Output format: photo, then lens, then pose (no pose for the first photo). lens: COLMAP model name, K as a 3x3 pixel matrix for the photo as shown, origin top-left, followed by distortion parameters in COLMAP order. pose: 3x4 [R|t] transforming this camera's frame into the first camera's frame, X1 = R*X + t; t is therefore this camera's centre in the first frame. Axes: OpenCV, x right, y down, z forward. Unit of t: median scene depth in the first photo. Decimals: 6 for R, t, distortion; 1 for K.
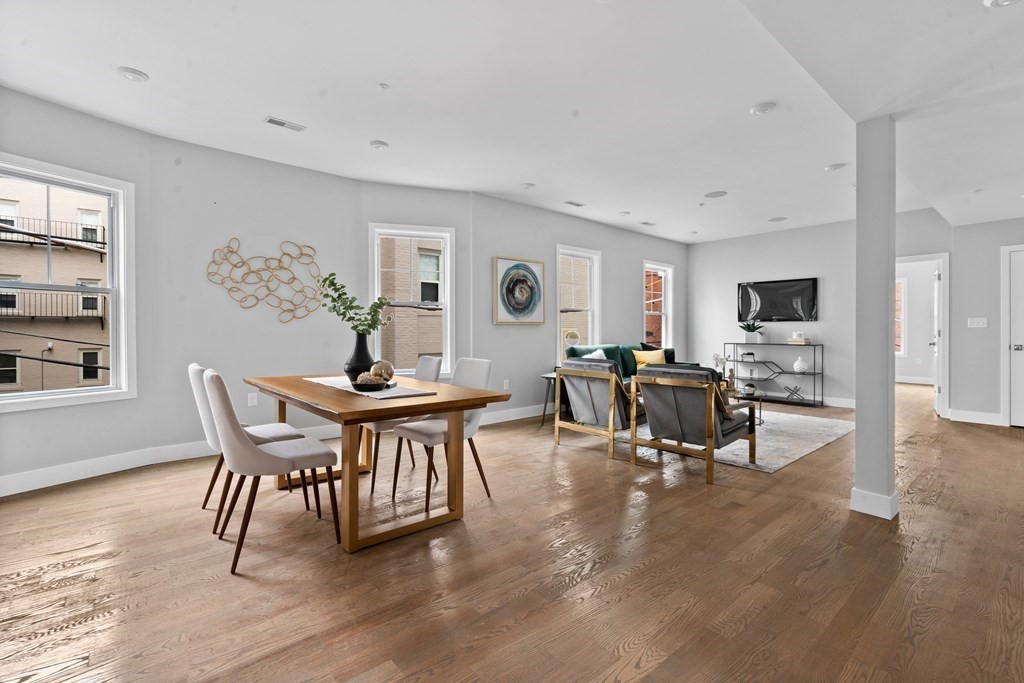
lens RADIAL K [[464.8, 0, 504.3], [0, 464.8, 332.5], [0, 0, 1]] dist [-0.006881, 0.001620]
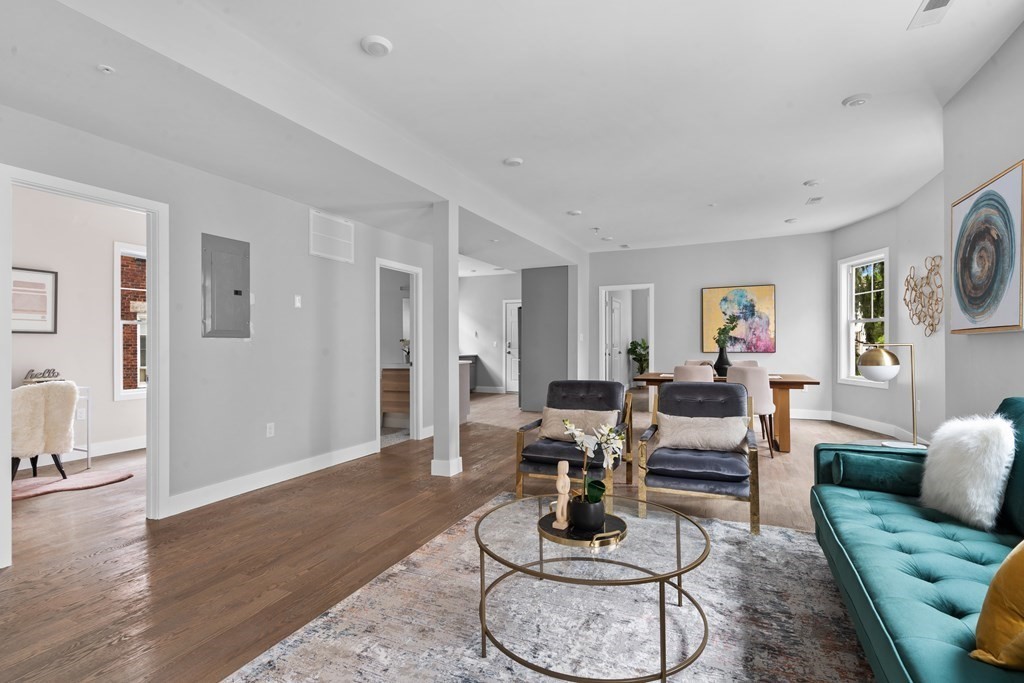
lens RADIAL K [[464.8, 0, 508.8], [0, 464.8, 342.1], [0, 0, 1]] dist [-0.006881, 0.001620]
pose [[-0.904562, 0.003459, -0.426327, 0.832129], [0.004503, 0.999989, -0.001441, -0.012354], [0.426318, -0.003223, -0.904568, 1.587064]]
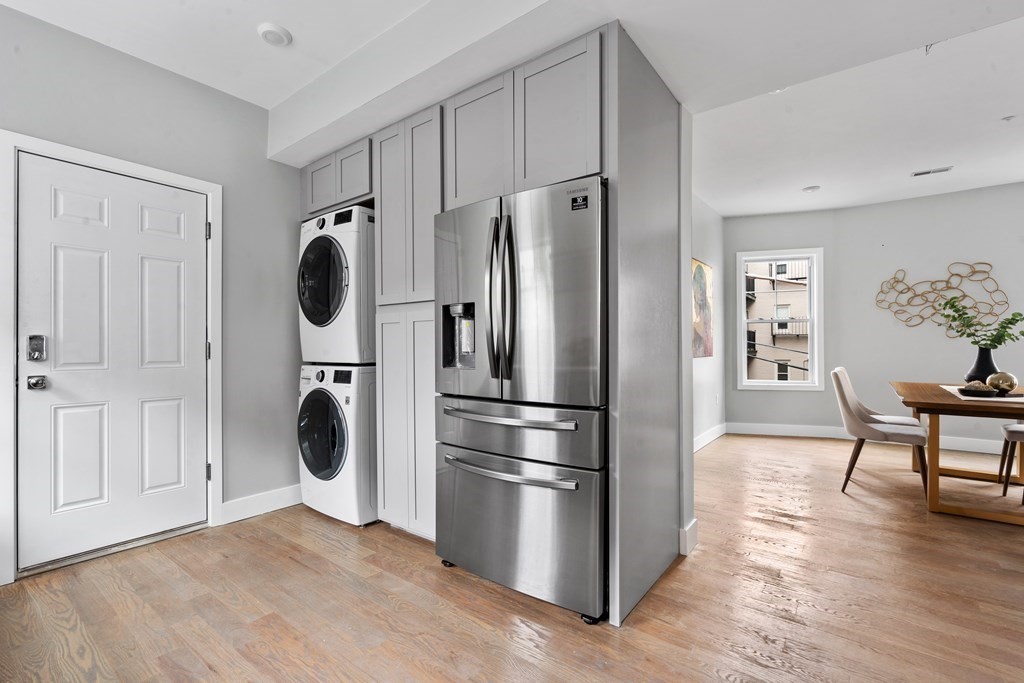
lens RADIAL K [[464.8, 0, 508.6], [0, 464.8, 348.0], [0, 0, 1]] dist [-0.006881, 0.001620]
pose [[0.197598, 0.001679, -0.980282, 0.395537], [0.001254, 0.999997, 0.001965, -0.000476], [0.980282, -0.001618, 0.197596, -0.246709]]
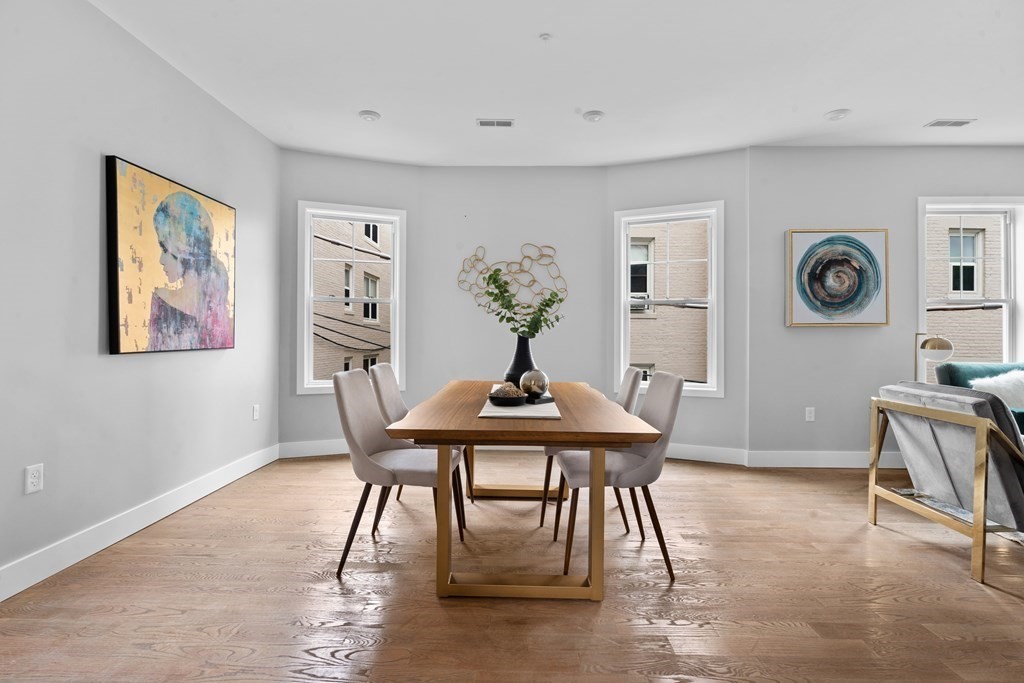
lens RADIAL K [[464.8, 0, 512.7], [0, 464.8, 335.6], [0, 0, 1]] dist [-0.006881, 0.001620]
pose [[0.744493, 0.004104, -0.667618, 0.174906], [-0.008105, 0.999963, -0.002891, 0.002267], [0.667581, 0.007564, 0.744499, 0.247381]]
